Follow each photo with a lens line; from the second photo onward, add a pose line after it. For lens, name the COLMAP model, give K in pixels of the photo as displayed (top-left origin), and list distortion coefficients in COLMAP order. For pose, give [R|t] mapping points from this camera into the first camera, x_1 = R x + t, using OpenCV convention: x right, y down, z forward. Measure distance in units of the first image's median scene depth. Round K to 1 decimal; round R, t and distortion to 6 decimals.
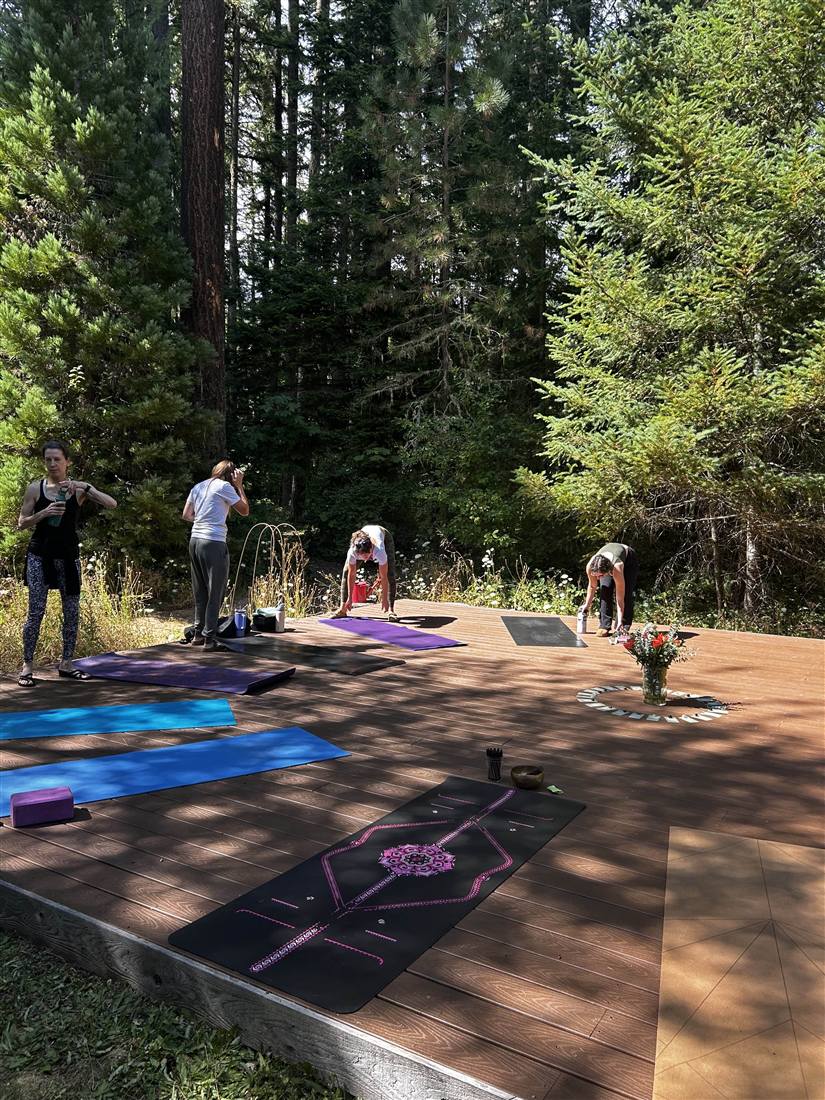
lens RADIAL K [[795.2, 0, 412.5], [0, 795.2, 550.0], [0, 0, 1]] dist [0.000916, 0.002706]
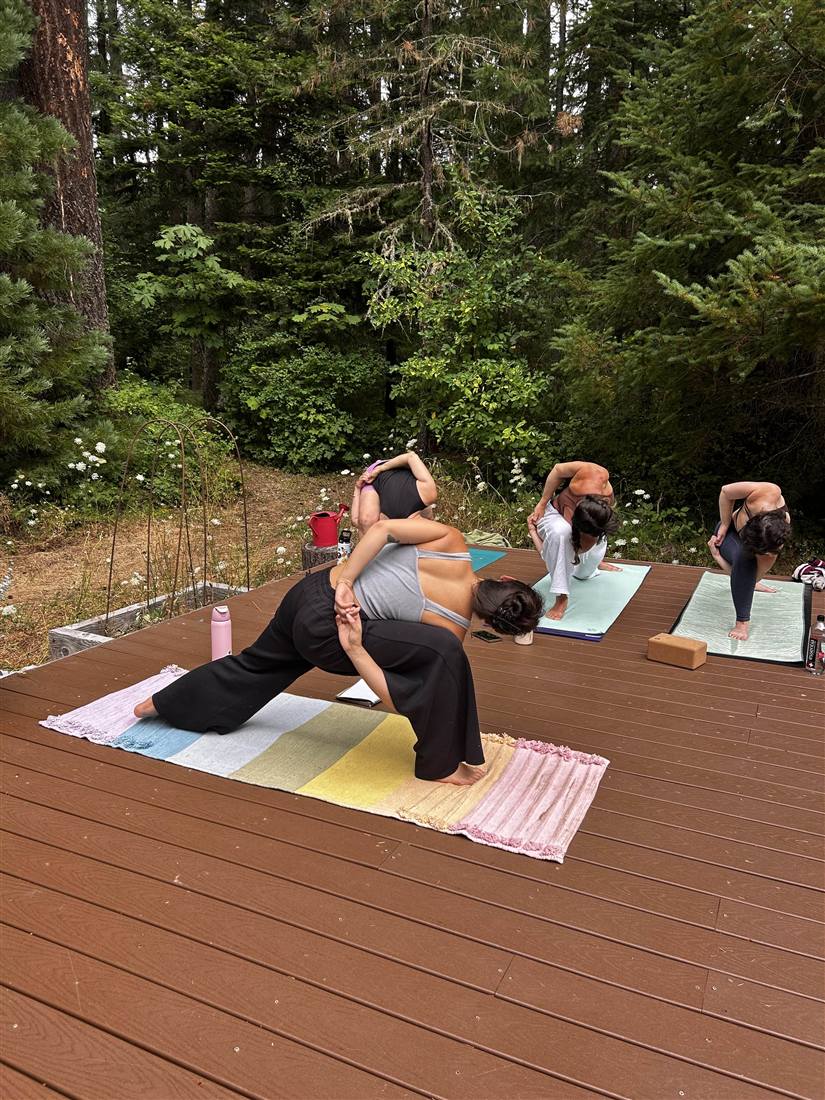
lens RADIAL K [[795.2, 0, 412.5], [0, 795.2, 550.0], [0, 0, 1]] dist [0.000916, 0.002706]
pose [[0.994893, -0.027882, 0.097011, -0.044479], [0.013152, 0.988707, 0.149280, -0.015023], [-0.100078, -0.147242, 0.984024, 0.265480]]
